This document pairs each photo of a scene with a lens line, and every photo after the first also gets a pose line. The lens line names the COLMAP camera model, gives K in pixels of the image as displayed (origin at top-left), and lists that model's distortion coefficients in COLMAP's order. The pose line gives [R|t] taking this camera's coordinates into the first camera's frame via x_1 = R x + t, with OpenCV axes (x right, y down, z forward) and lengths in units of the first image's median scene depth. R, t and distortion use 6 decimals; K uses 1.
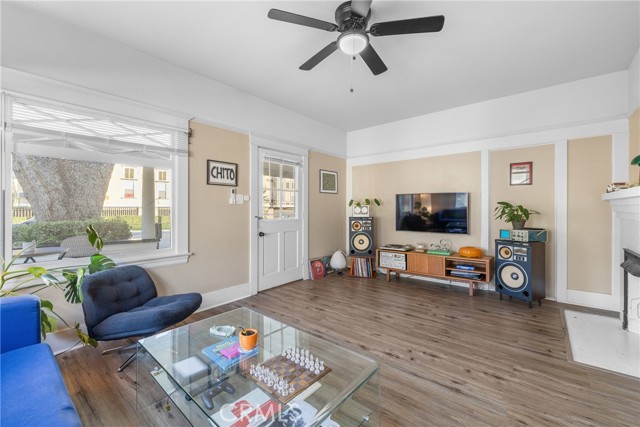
lens RADIAL K [[269.3, 0, 319.5], [0, 269.3, 209.4], [0, 0, 1]] dist [-0.004495, 0.001055]
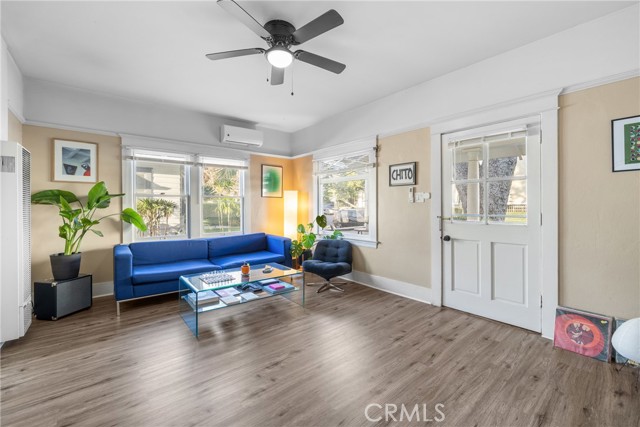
lens RADIAL K [[269.3, 0, 320.1], [0, 269.3, 208.8], [0, 0, 1]] dist [-0.004495, 0.001055]
pose [[-0.182096, 0.009278, -0.983237, 0.738015], [-0.003200, 0.999945, 0.010028, -0.006005], [0.983276, 0.004972, -0.182056, 0.850555]]
